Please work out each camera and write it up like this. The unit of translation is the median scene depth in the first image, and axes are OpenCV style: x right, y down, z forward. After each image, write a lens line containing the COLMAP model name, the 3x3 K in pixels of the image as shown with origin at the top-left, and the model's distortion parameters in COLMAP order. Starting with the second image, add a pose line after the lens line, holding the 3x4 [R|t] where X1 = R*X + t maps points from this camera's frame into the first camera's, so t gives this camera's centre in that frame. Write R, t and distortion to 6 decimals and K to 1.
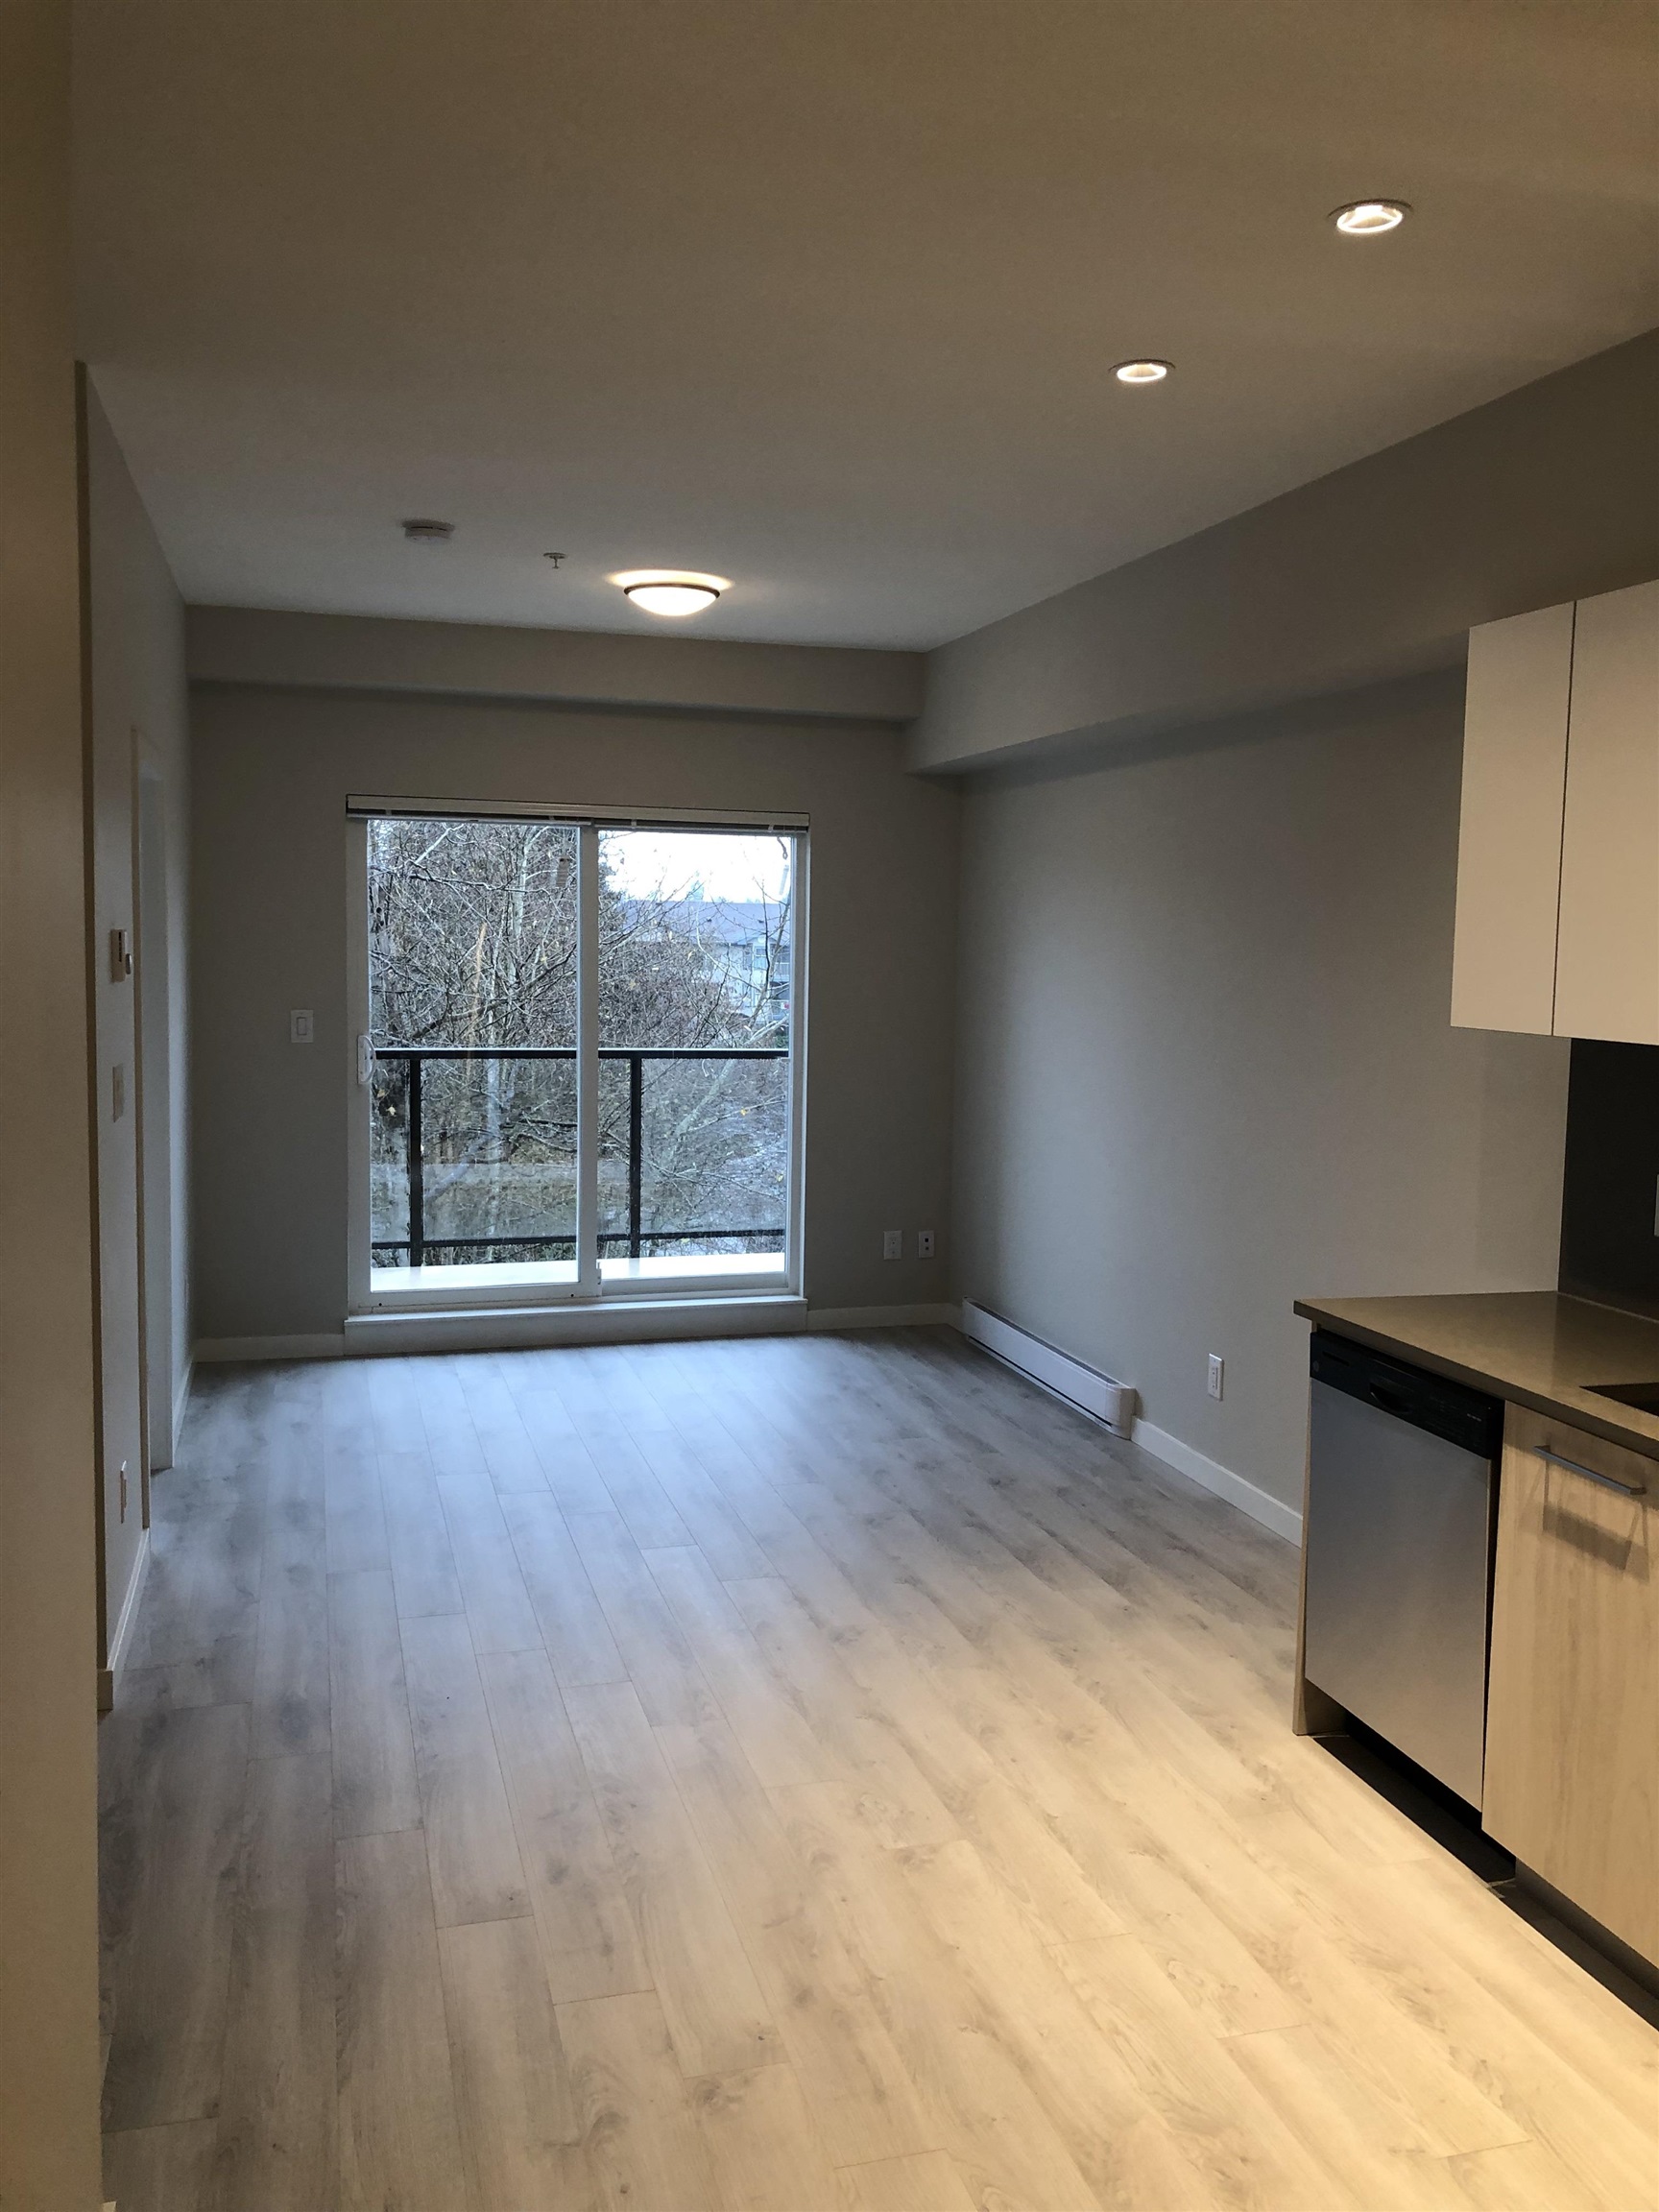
lens RADIAL K [[1805.3, 0, 842.1], [0, 1805.3, 1103.8], [0, 0, 1]] dist [0.029865, -0.011275]
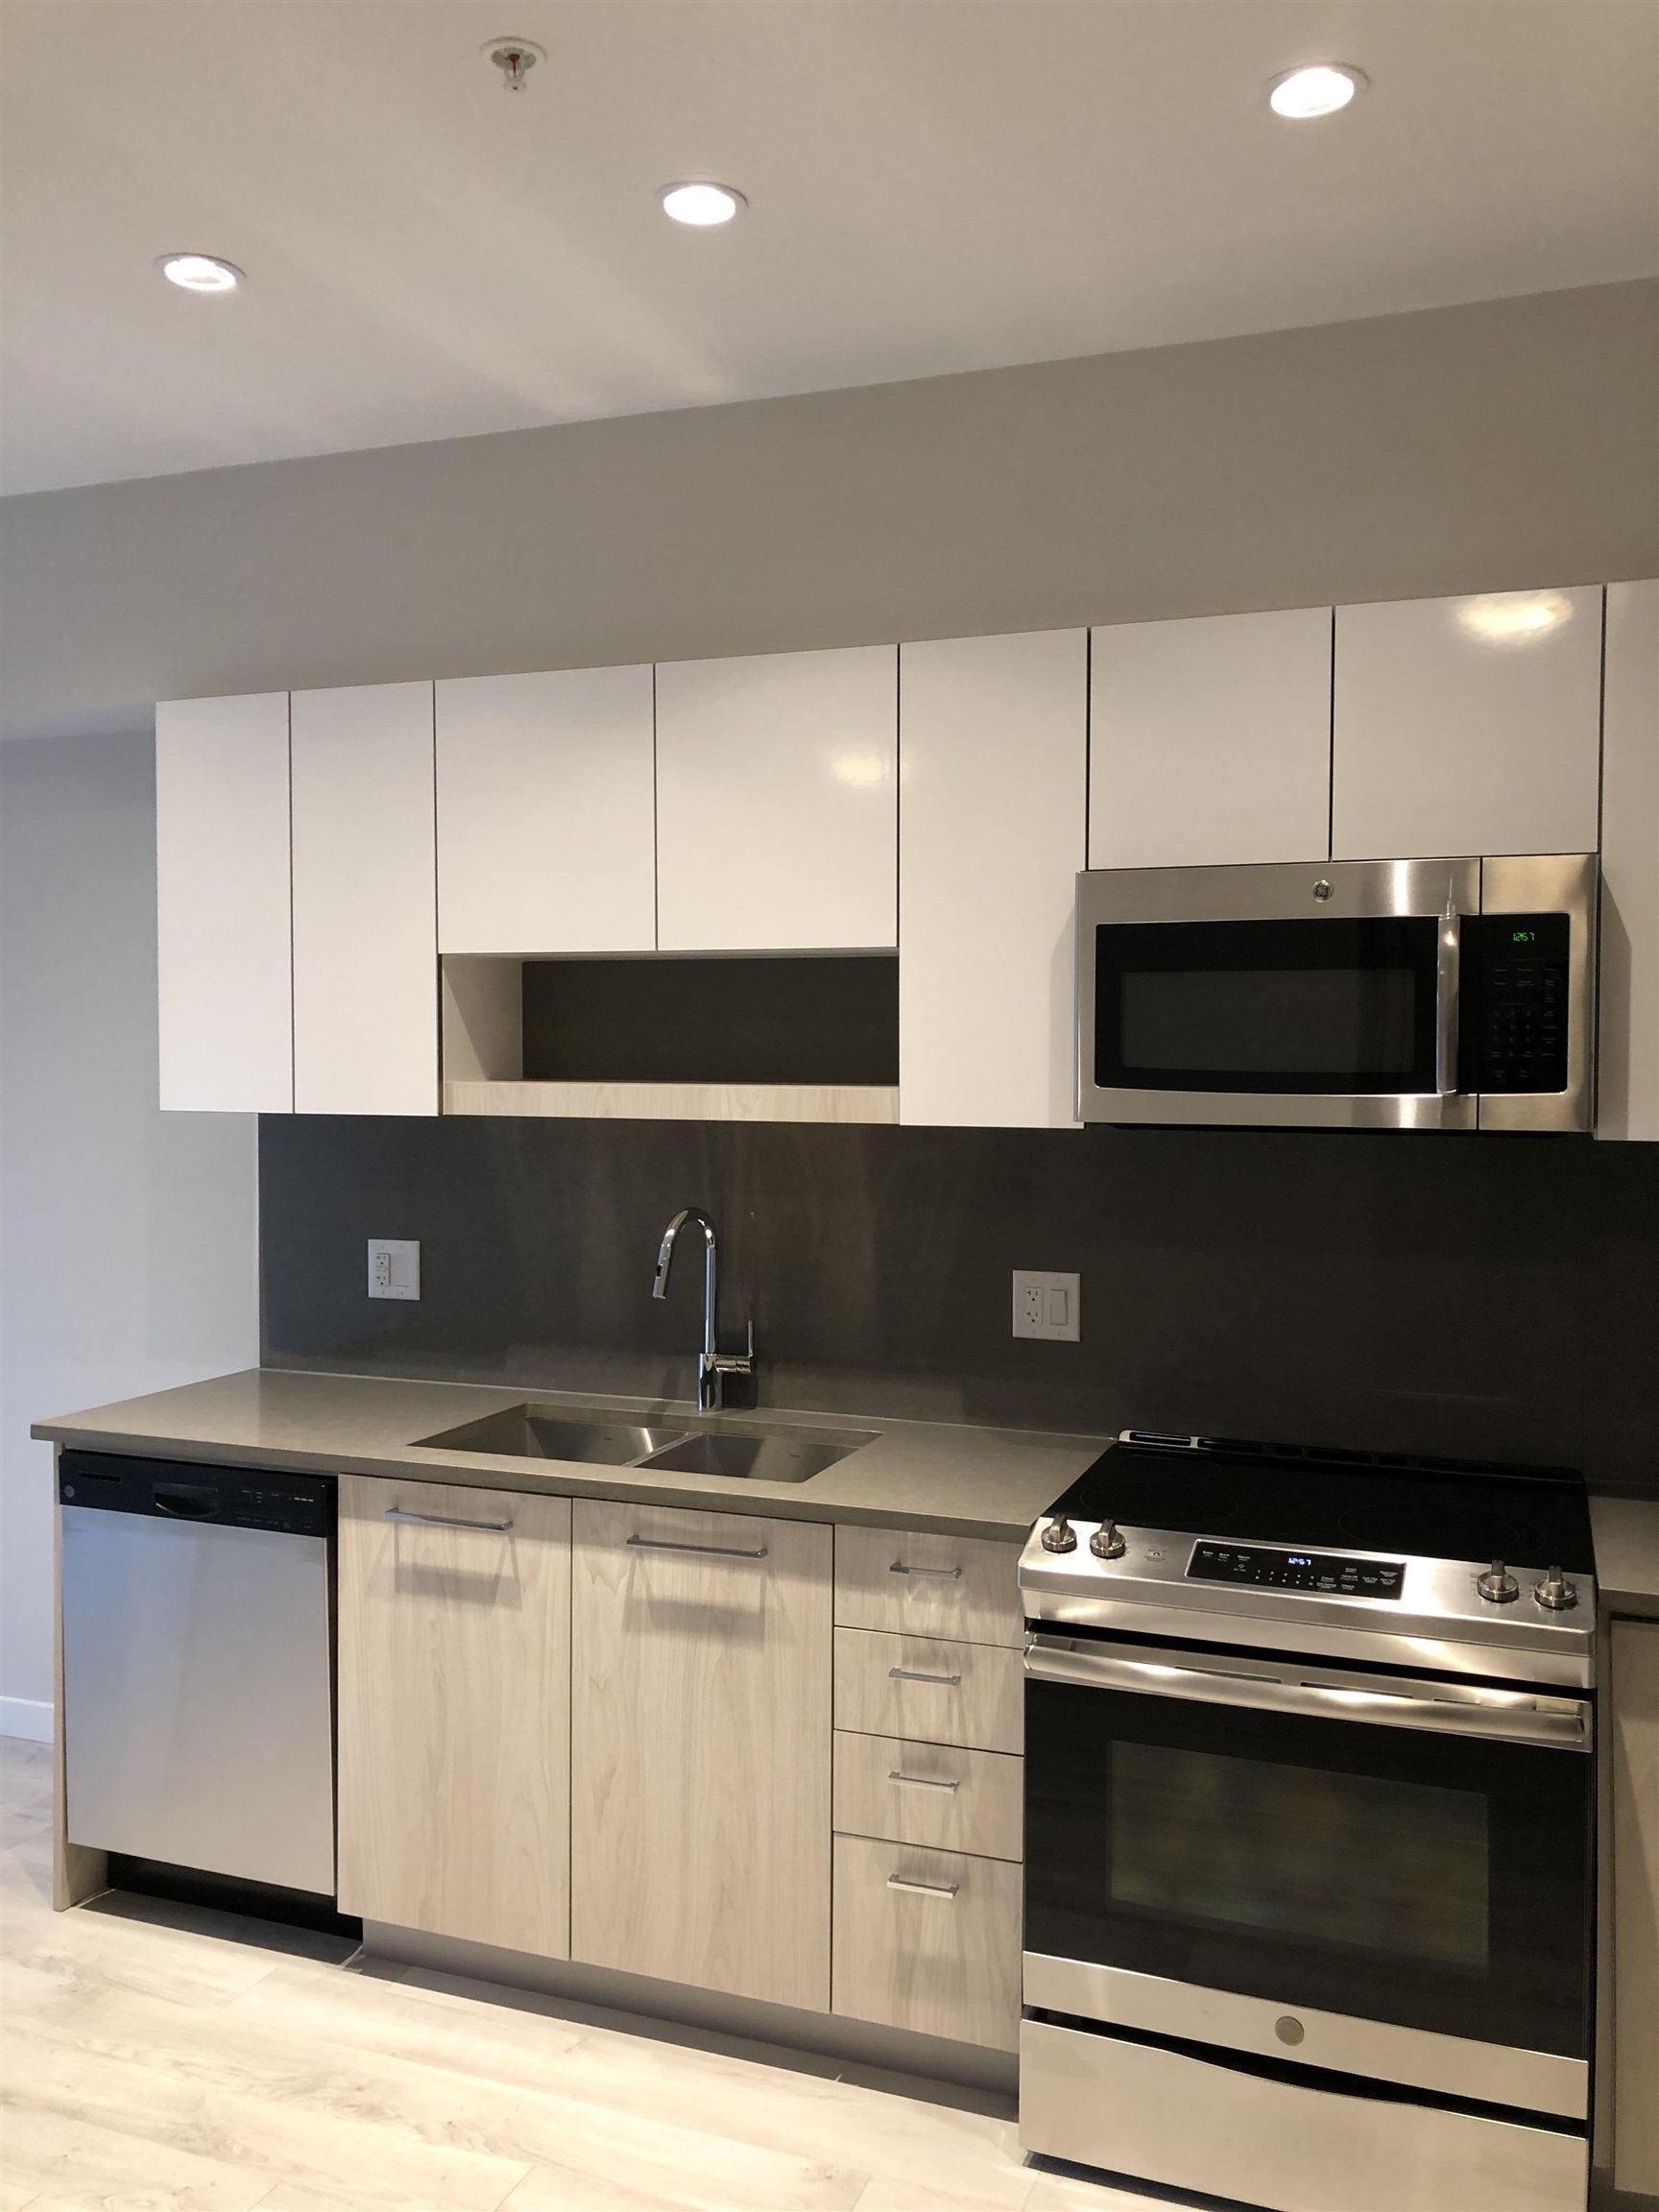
lens RADIAL K [[1826.6, 0, 829.5], [0, 1826.6, 1106.0], [0, 0, 1]] dist [0.031409, -0.014936]
pose [[0.609824, -0.047572, 0.791108, -0.240918], [0.082554, 0.996580, -0.003709, -0.013017], [-0.788226, 0.067571, 0.611665, 0.135511]]
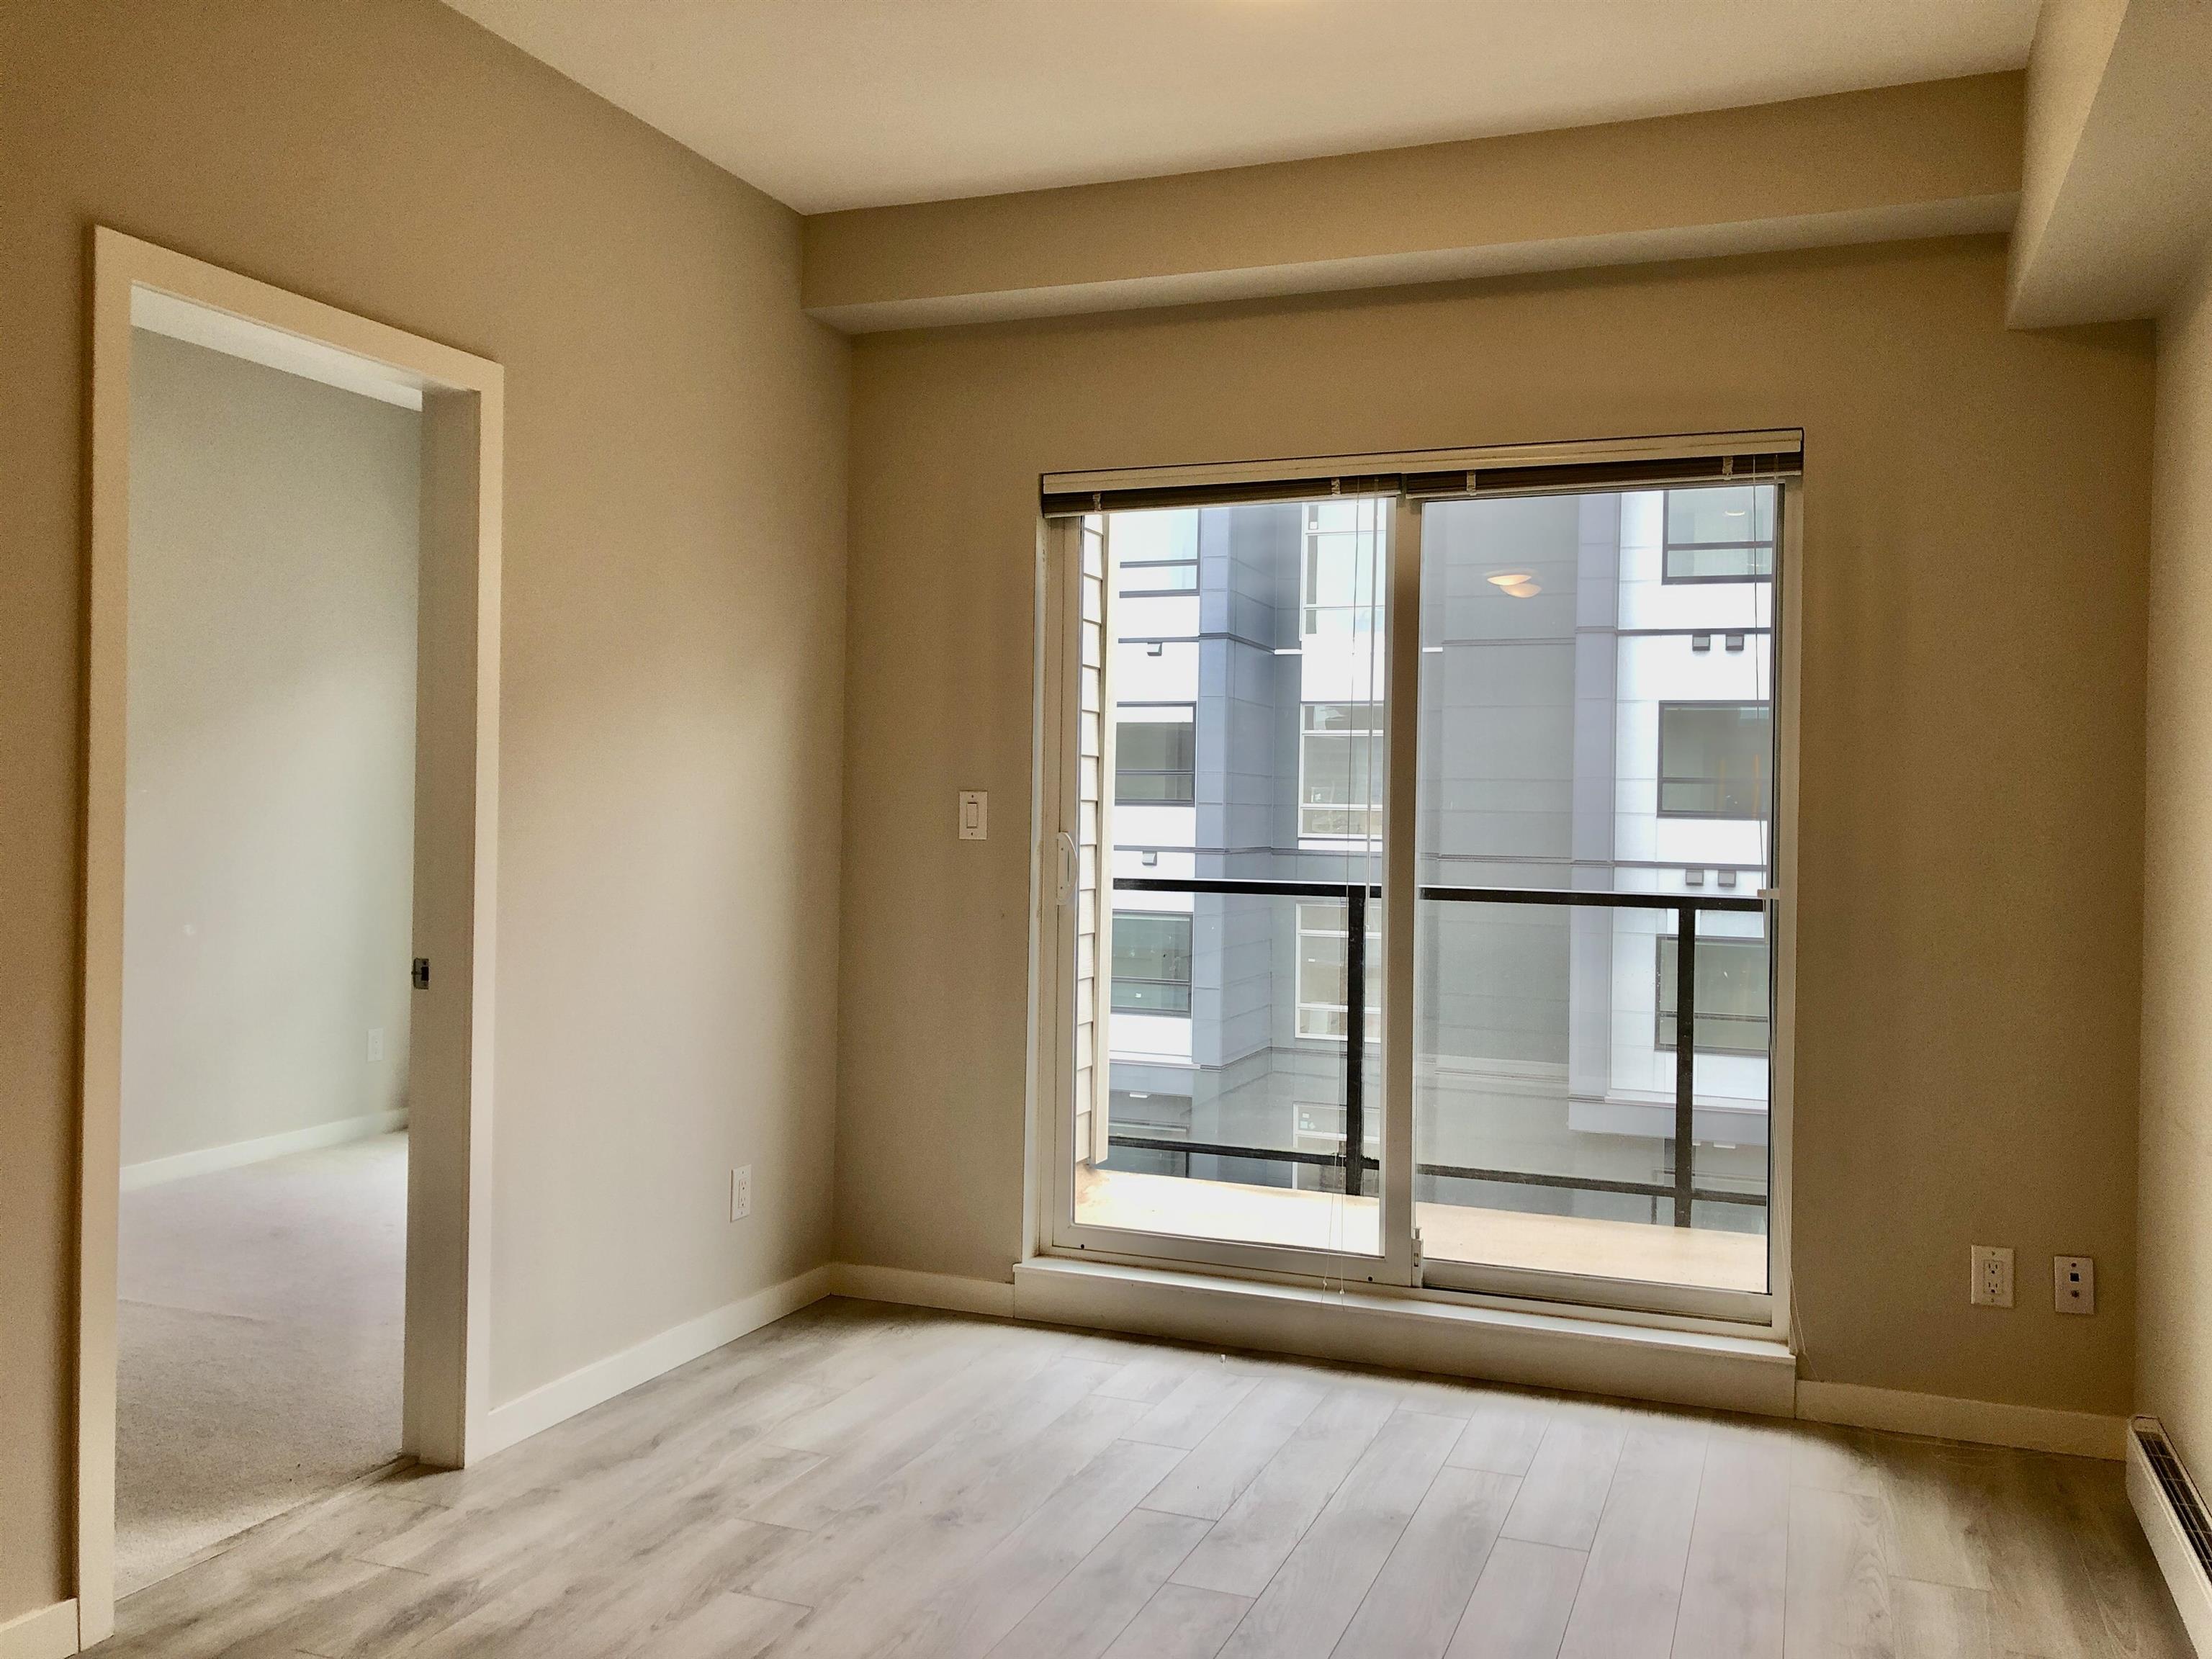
lens RADIAL K [[1805.3, 0, 1107.4], [0, 1805.3, 819.5], [0, 0, 1]] dist [0.029865, -0.011275]
pose [[0.787921, 0.000607, -0.615777, 0.322384], [-0.062767, 0.994870, -0.079334, 0.018353], [0.612570, 0.101159, 0.783917, 1.001177]]
